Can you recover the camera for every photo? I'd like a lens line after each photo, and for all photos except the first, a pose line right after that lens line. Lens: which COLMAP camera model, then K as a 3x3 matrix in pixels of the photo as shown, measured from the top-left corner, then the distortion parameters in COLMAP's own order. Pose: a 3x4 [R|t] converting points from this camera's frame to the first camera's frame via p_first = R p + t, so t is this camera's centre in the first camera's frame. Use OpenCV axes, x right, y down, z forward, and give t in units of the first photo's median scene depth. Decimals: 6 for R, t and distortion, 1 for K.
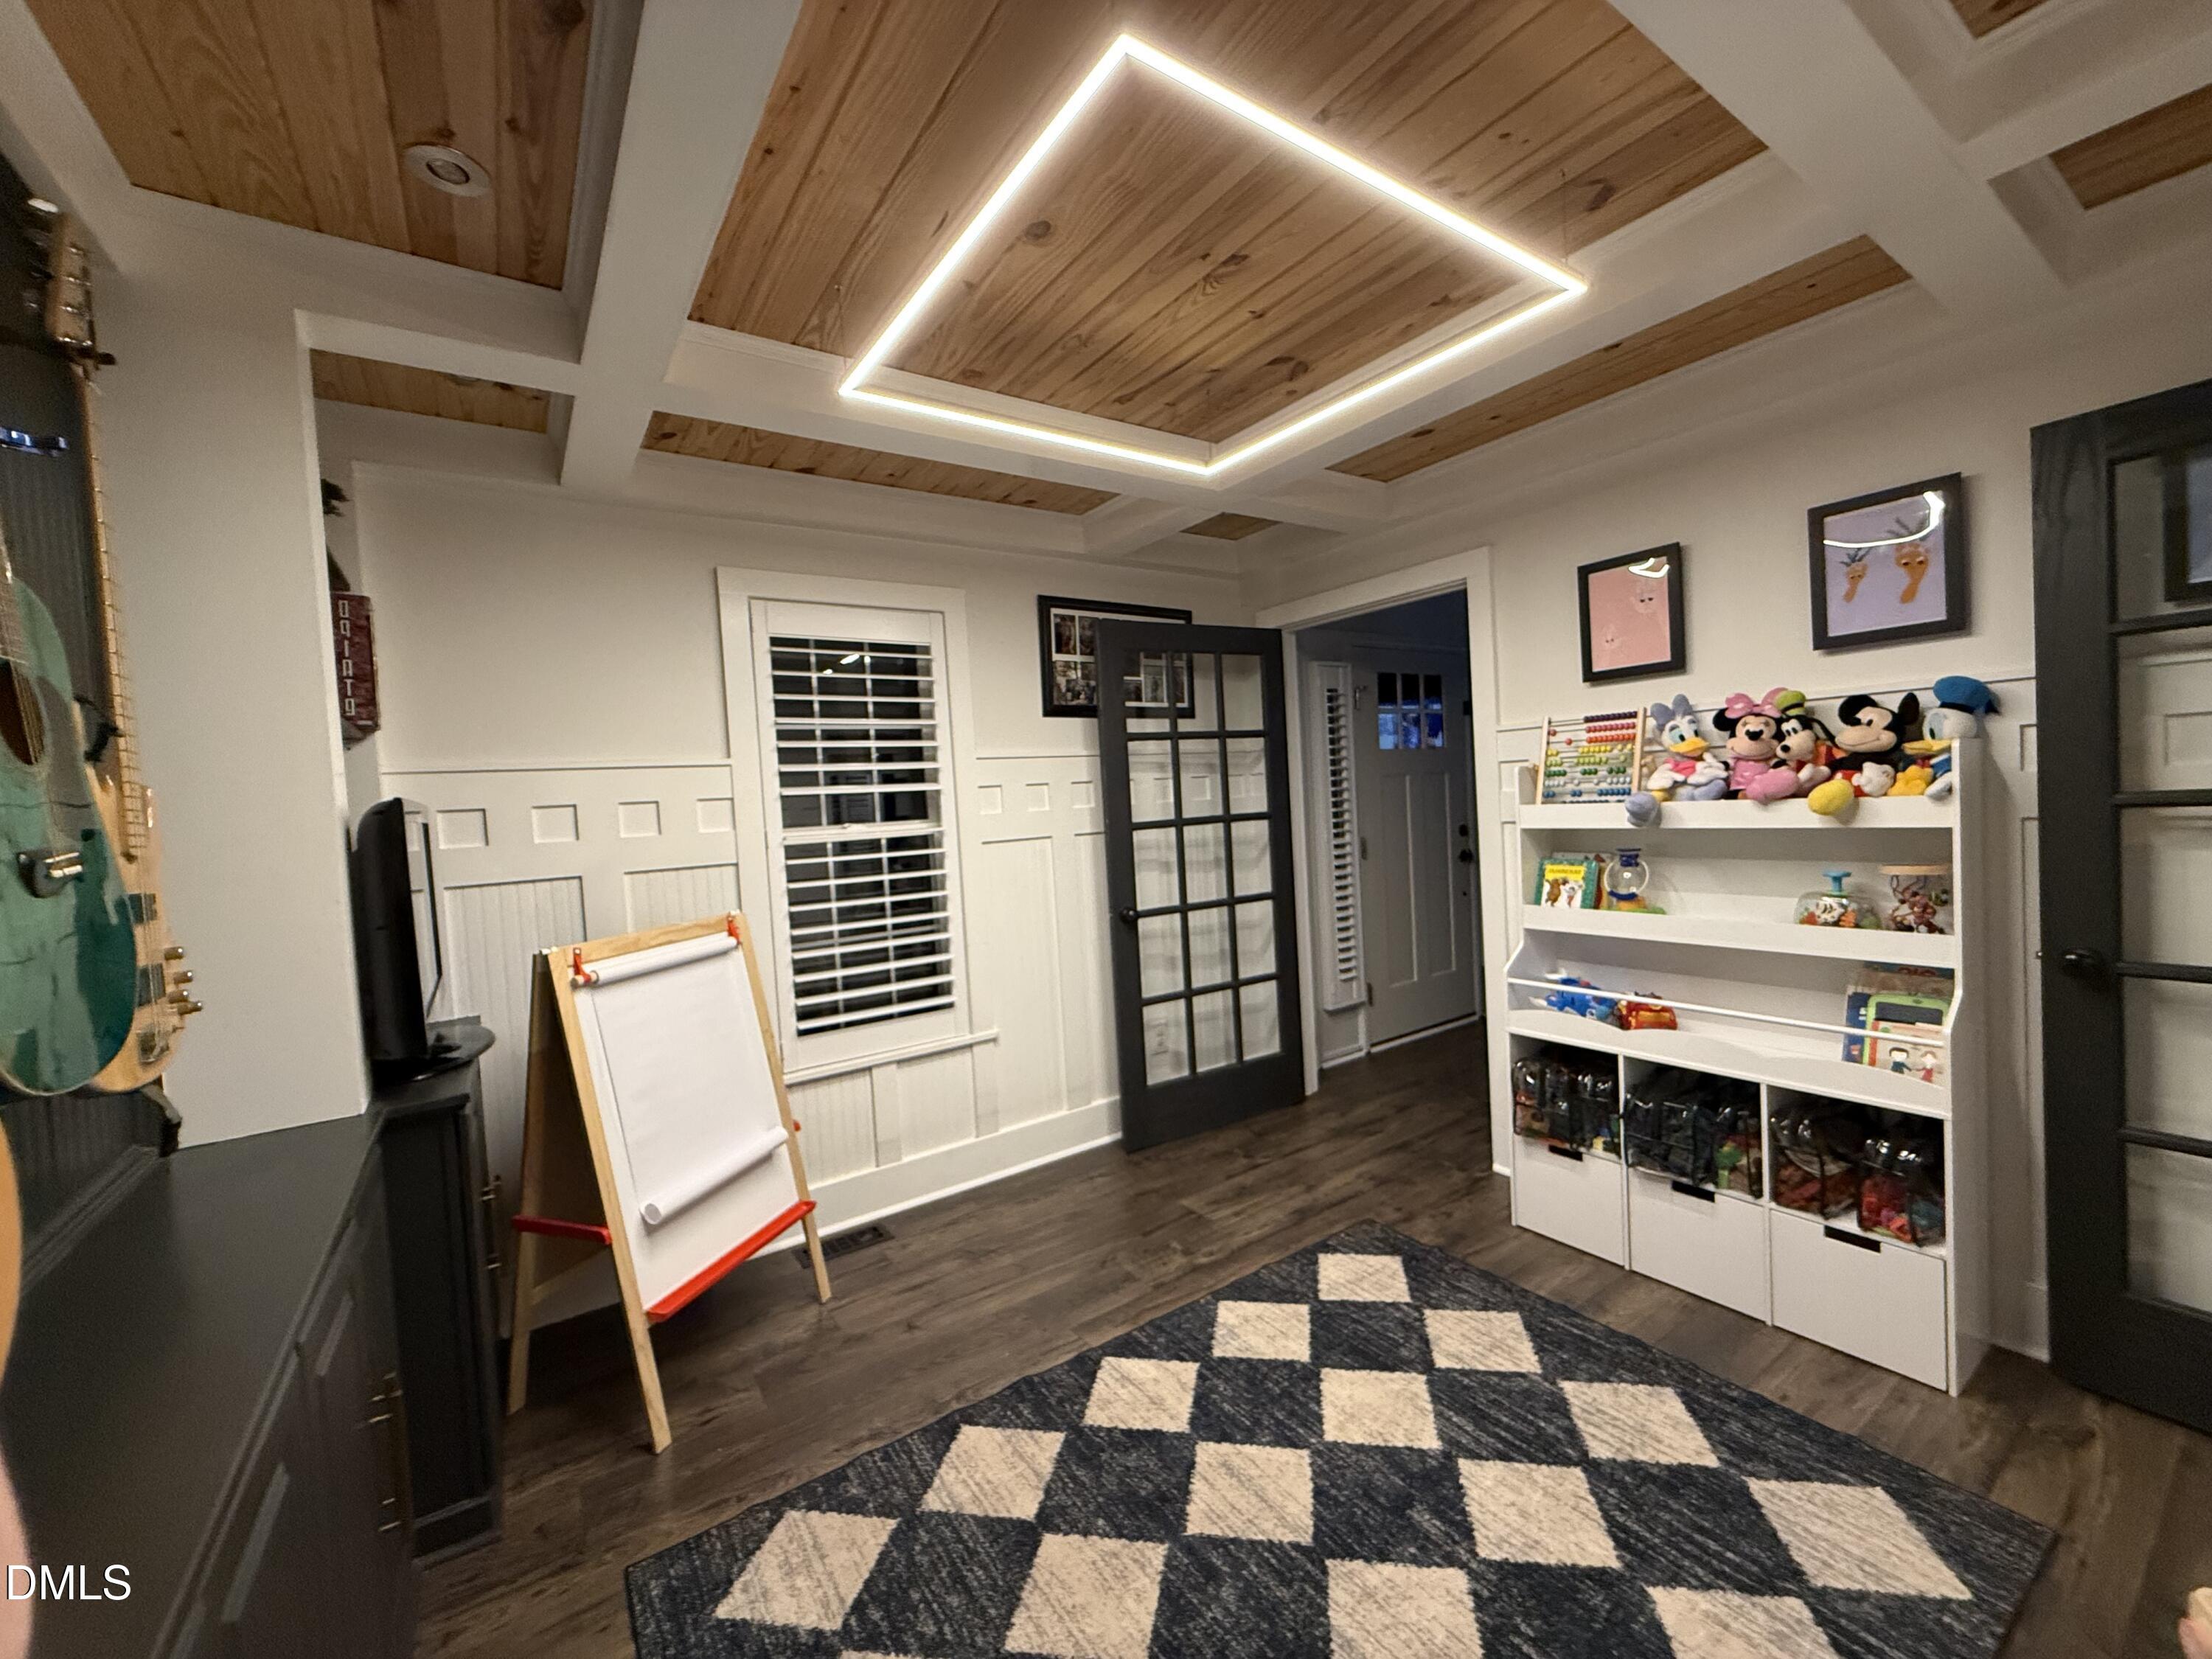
lens RADIAL K [[877.6, 0, 1095.0], [0, 877.6, 822.7], [0, 0, 1]] dist [-0.001106, 0.000371]
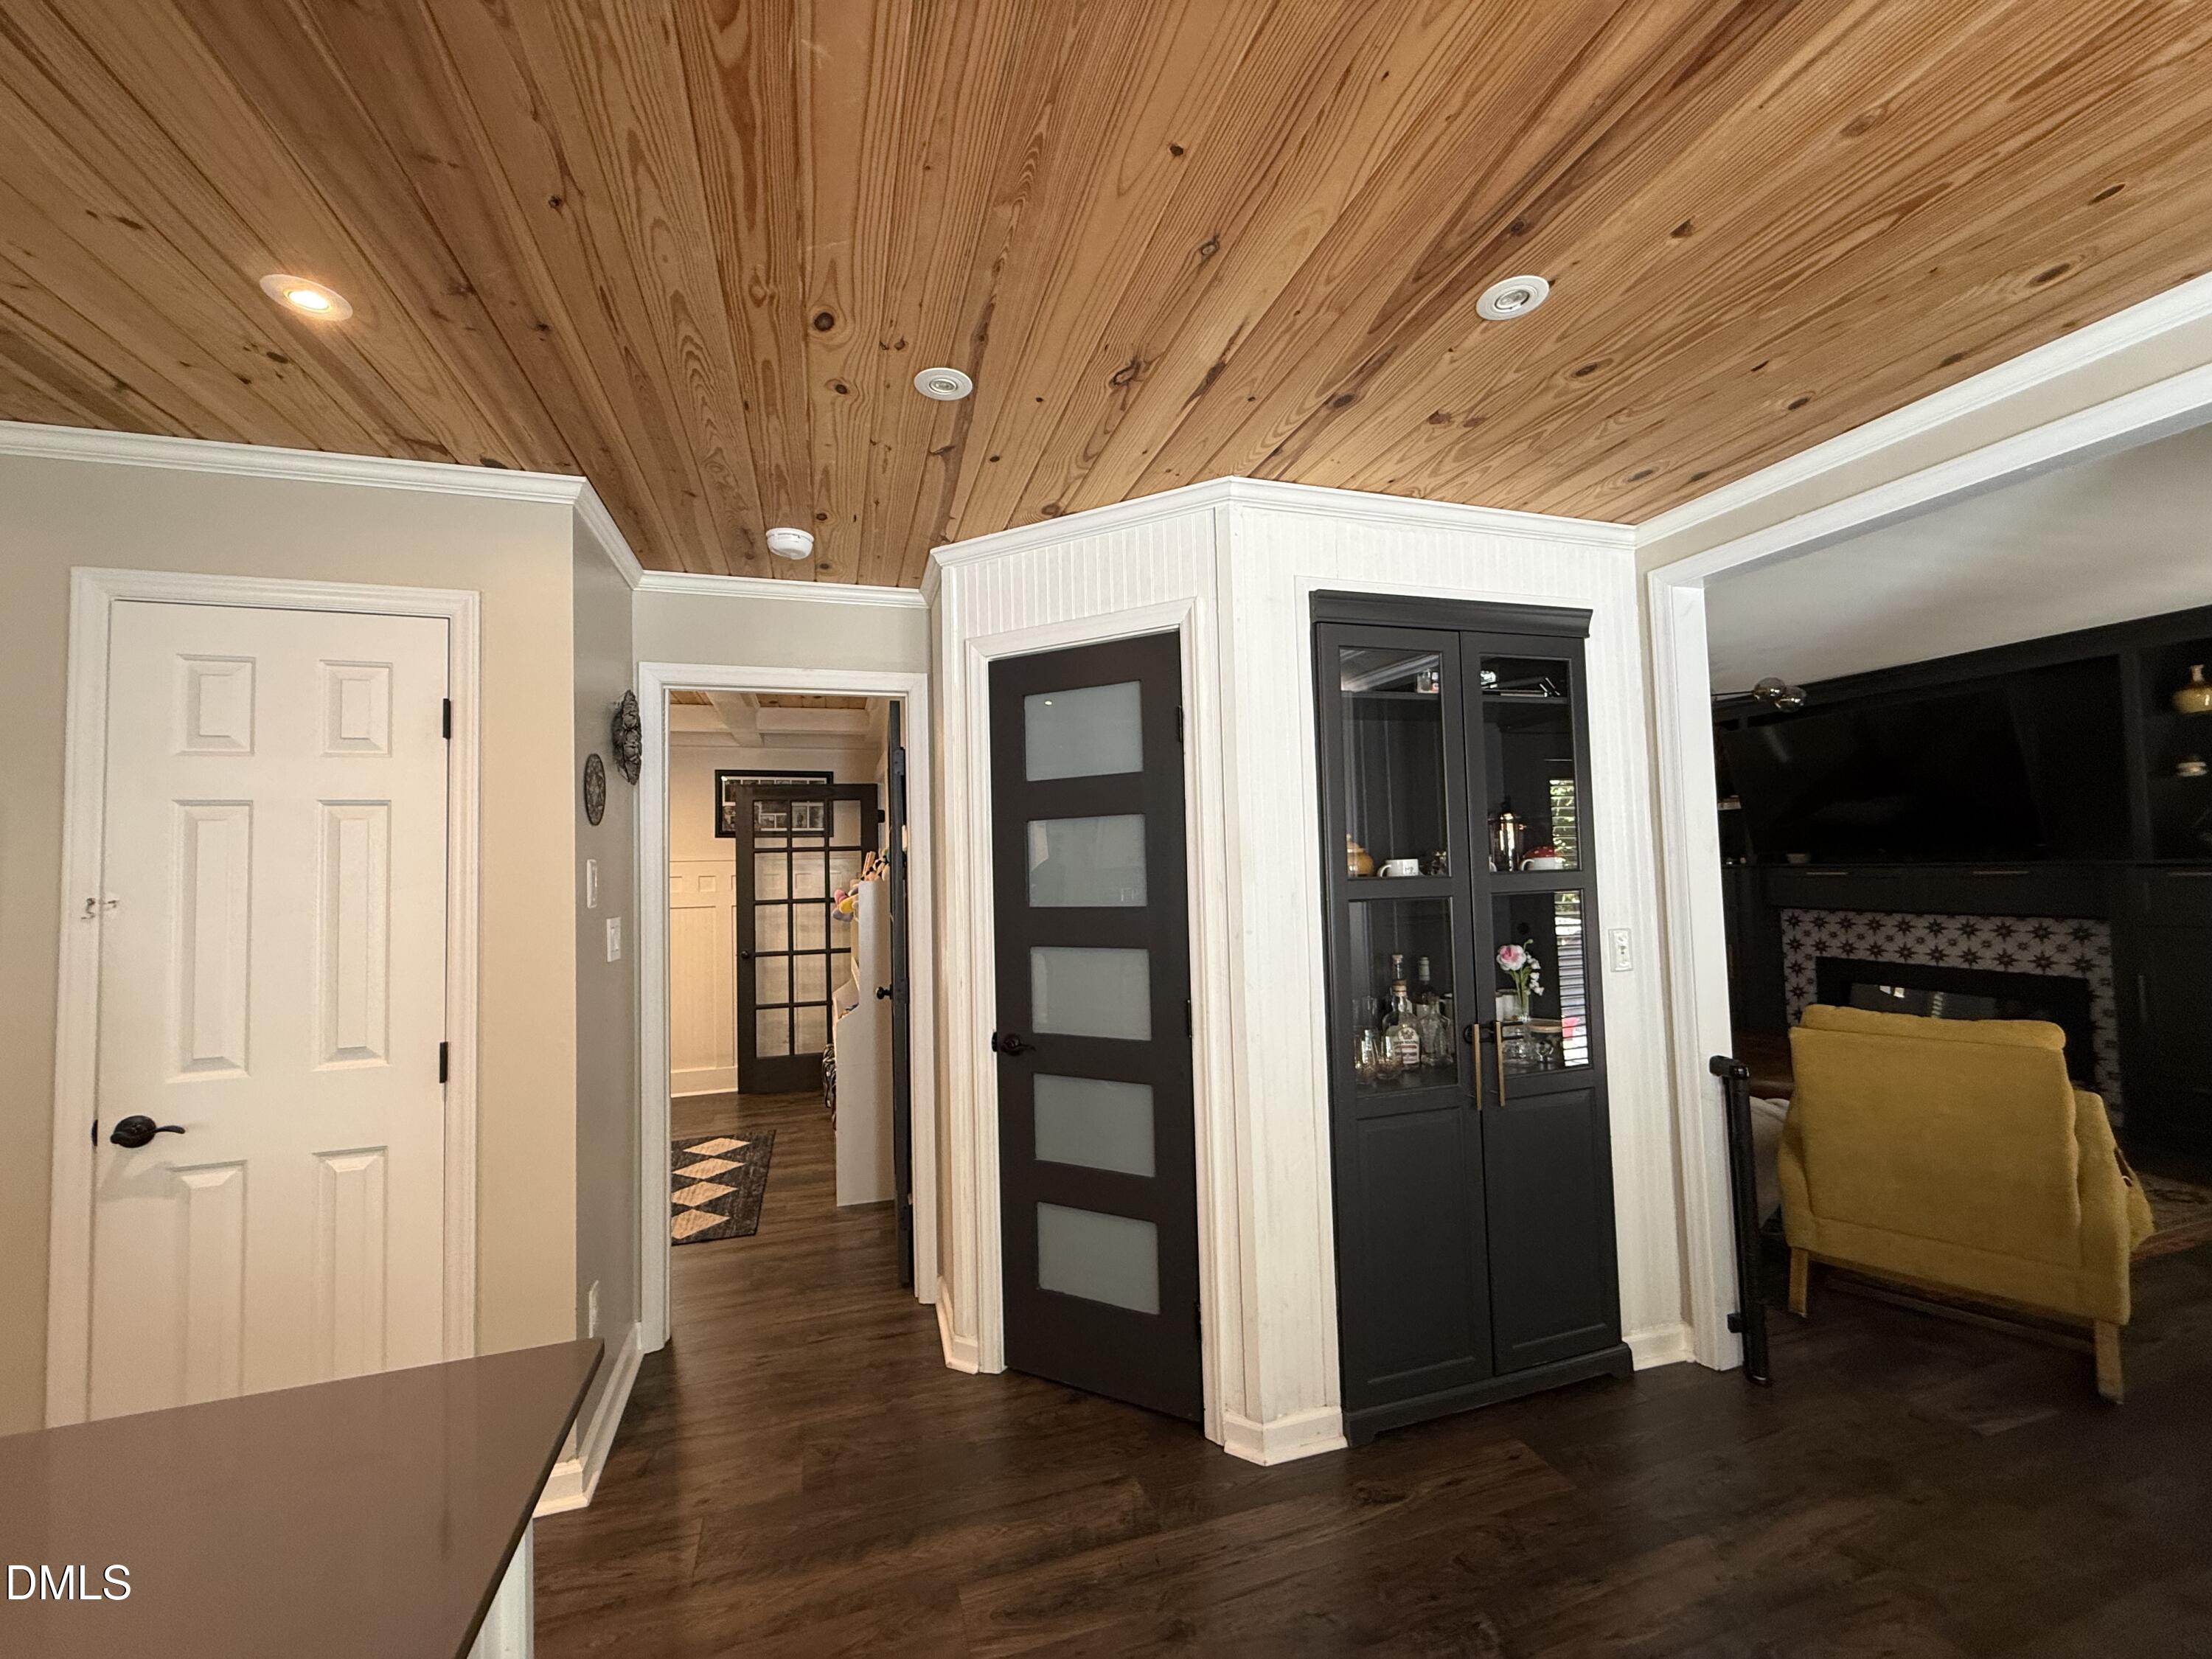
lens RADIAL K [[877.6, 0, 1108.1], [0, 877.6, 826.4], [0, 0, 1]] dist [-0.001106, 0.000371]
pose [[0.957687, 0.019564, -0.287144, 1.194701], [-0.041550, 0.996634, -0.070676, -0.052360], [0.284795, 0.079616, 0.955276, -0.452798]]
